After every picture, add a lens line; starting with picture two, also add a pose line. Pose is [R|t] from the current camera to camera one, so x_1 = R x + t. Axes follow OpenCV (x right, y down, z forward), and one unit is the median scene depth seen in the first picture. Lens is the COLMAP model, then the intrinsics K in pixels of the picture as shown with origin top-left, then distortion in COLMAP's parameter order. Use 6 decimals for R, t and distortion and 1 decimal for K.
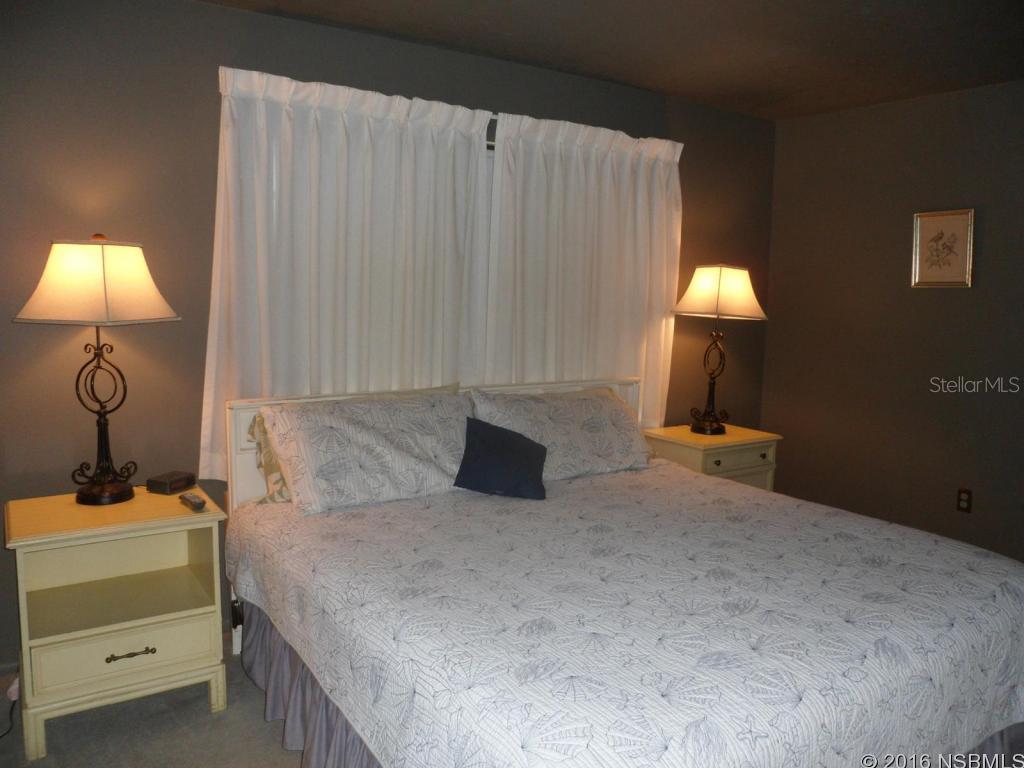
lens RADIAL K [[795.8, 0, 513.0], [0, 795.8, 380.2], [0, 0, 1]] dist [-0.167387, 0.162083]
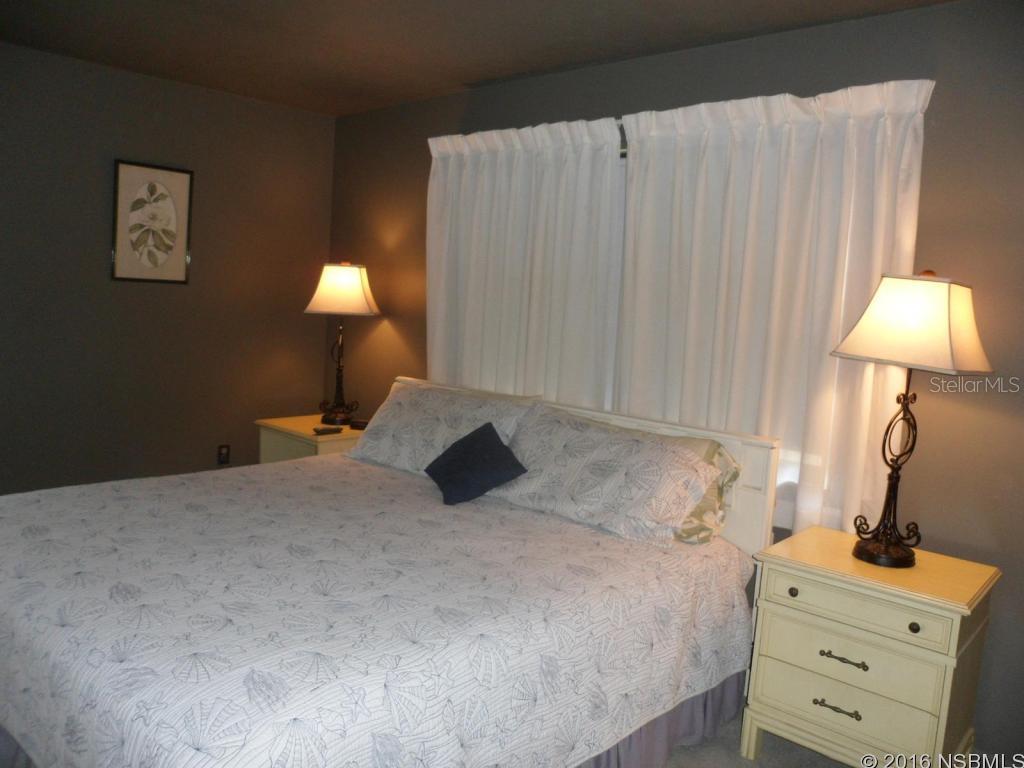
lens RADIAL K [[881.2, 0, 512.0], [0, 881.2, 384.0], [0, 0, 1]] dist [0.005559, -0.224560]
pose [[0.197097, 0.083022, -0.976862, 0.974794], [-0.168793, 0.984402, 0.049606, -0.058465], [0.965744, 0.155110, 0.208036, 0.689814]]
